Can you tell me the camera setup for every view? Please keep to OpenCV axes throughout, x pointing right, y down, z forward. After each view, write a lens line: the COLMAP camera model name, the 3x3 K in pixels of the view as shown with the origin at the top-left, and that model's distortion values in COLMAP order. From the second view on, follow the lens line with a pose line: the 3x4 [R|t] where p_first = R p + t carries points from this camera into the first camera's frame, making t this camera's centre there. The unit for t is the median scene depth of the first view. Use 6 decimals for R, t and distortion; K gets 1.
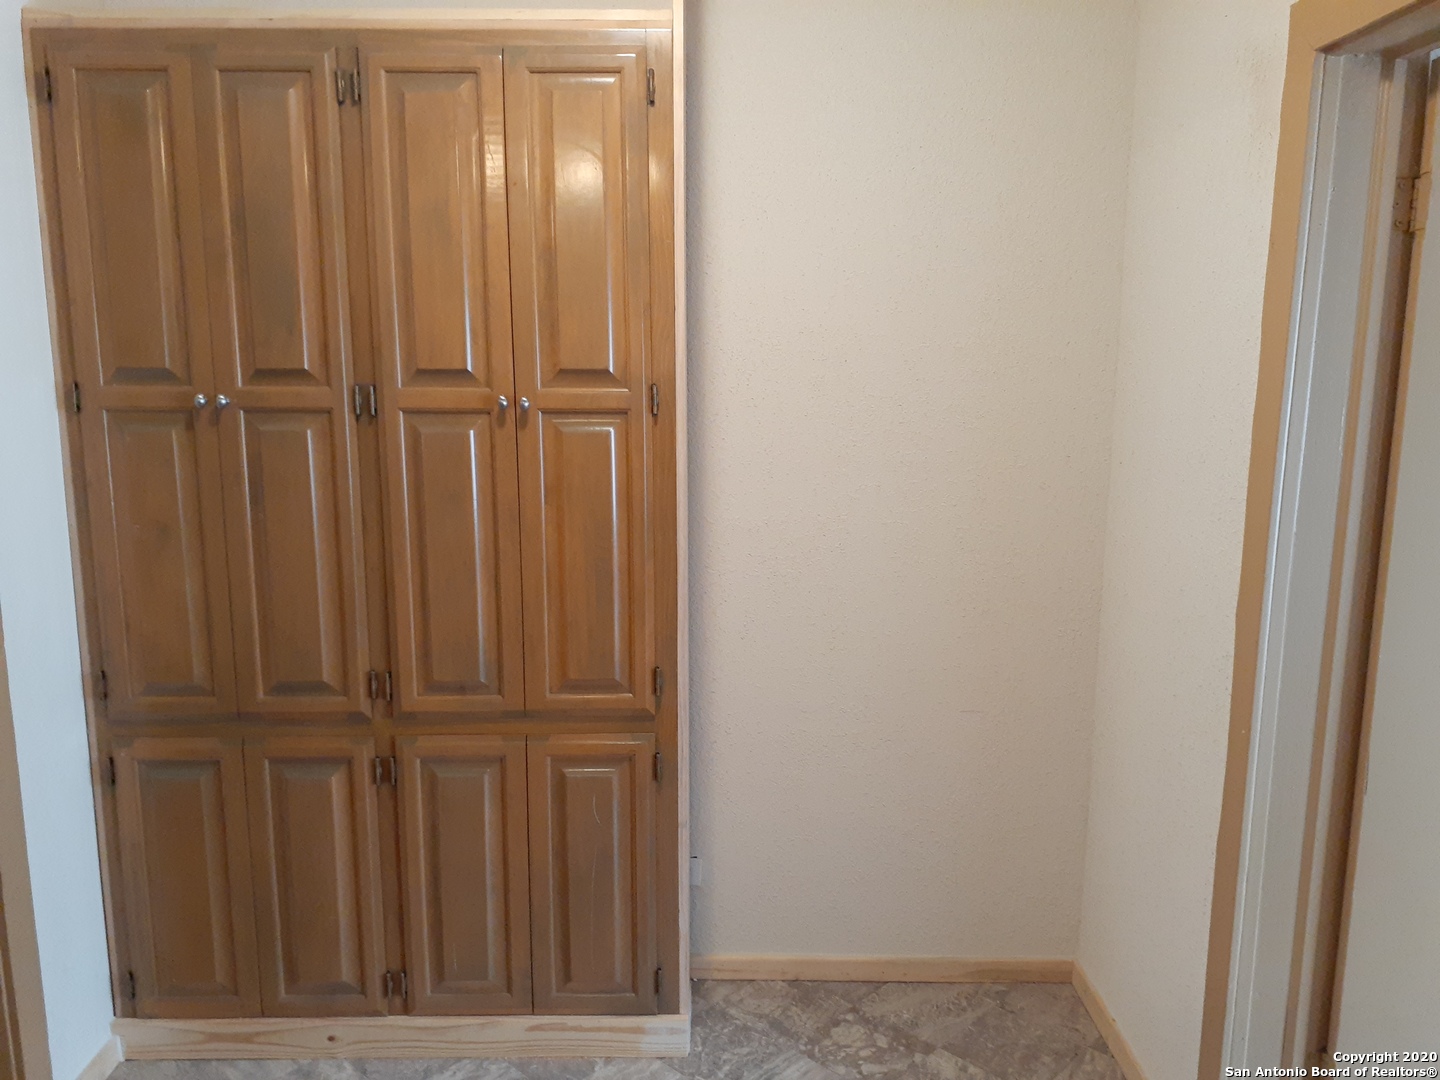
lens RADIAL K [[1152.2, 0, 713.6], [0, 1152.2, 561.0], [0, 0, 1]] dist [0.060253, -0.073434]
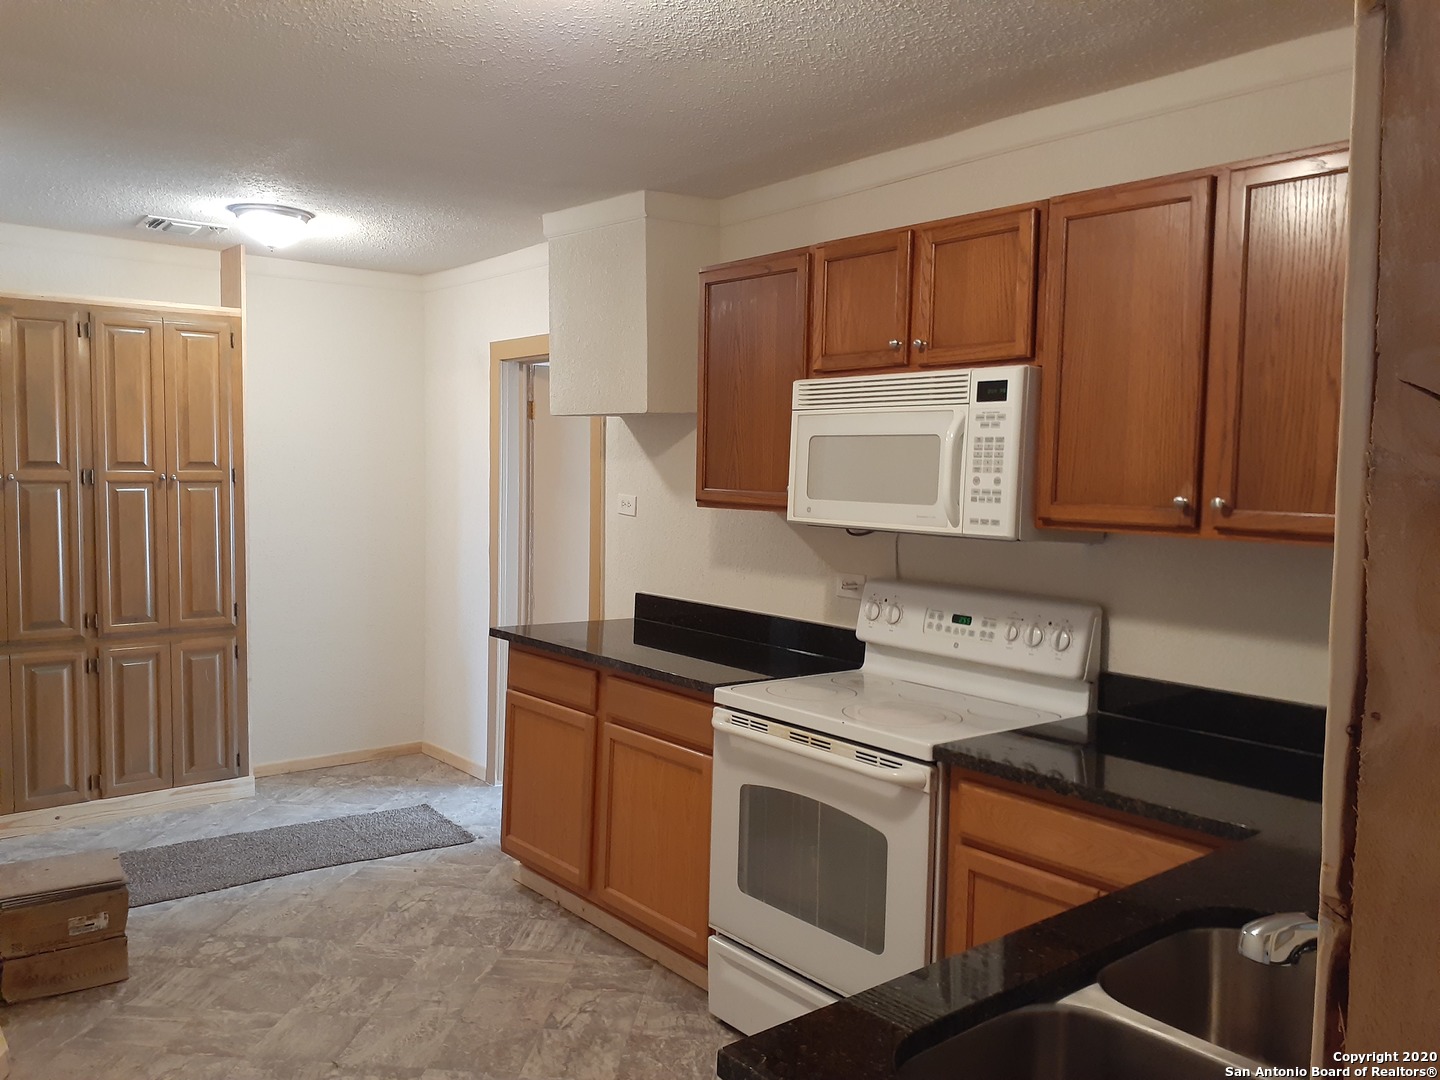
lens RADIAL K [[1152.2, 0, 720.3], [0, 1152.2, 540.7], [0, 0, 1]] dist [0.060253, -0.073434]
pose [[0.771673, -0.034201, 0.635099, -0.707360], [0.091912, 0.994068, -0.058145, 0.183451], [-0.629343, 0.103242, 0.770239, -1.191248]]
